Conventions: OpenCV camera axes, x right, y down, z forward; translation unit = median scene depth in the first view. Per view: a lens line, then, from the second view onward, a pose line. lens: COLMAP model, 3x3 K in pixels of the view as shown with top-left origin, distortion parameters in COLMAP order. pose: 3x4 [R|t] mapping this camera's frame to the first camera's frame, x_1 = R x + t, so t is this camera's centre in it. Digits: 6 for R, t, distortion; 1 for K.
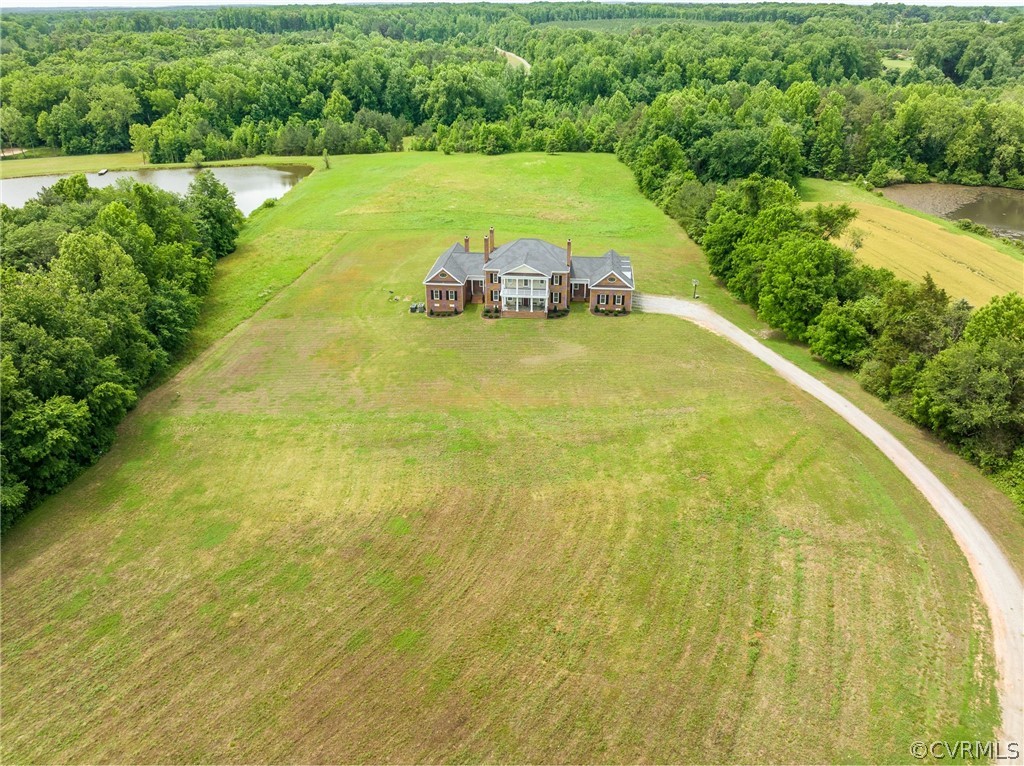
lens RADIAL K [[720.1, 0, 511.9], [0, 720.1, 383.0], [0, 0, 1]] dist [-0.026664, 0.006285]
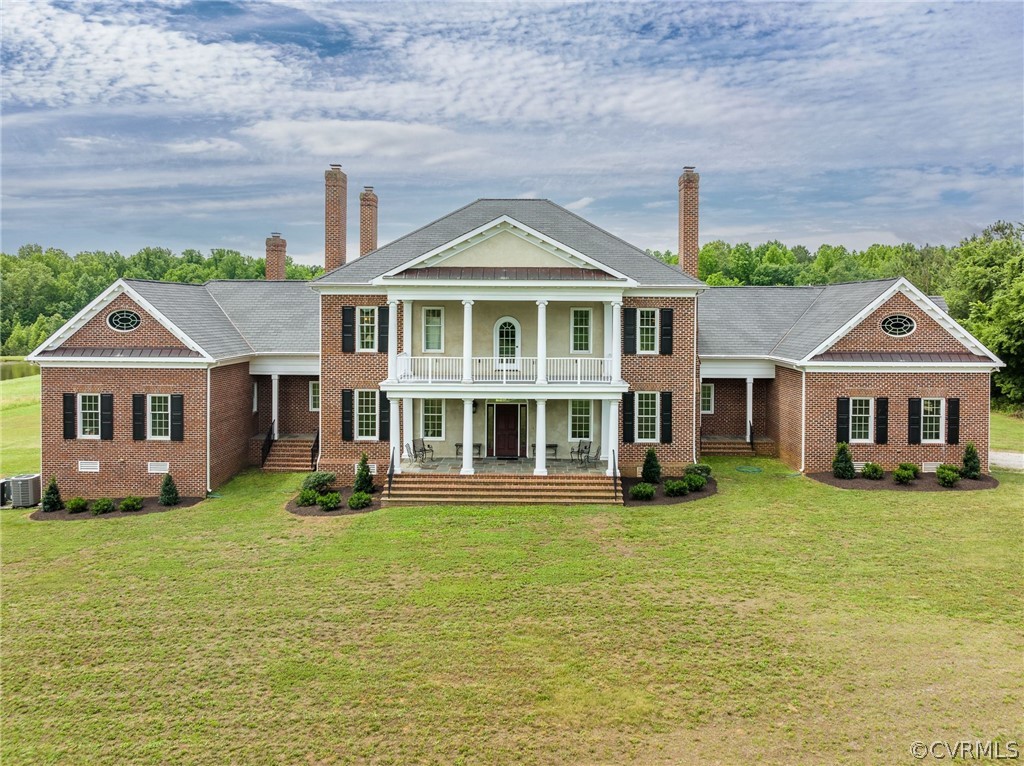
lens RADIAL K [[720.1, 0, 510.5], [0, 720.1, 379.1], [0, 0, 1]] dist [-0.026664, 0.006285]
pose [[0.996624, 0.004995, 0.081943, 0.002794], [0.032055, 0.895235, -0.444440, -0.034787], [-0.075578, 0.445567, 0.892053, 0.807993]]
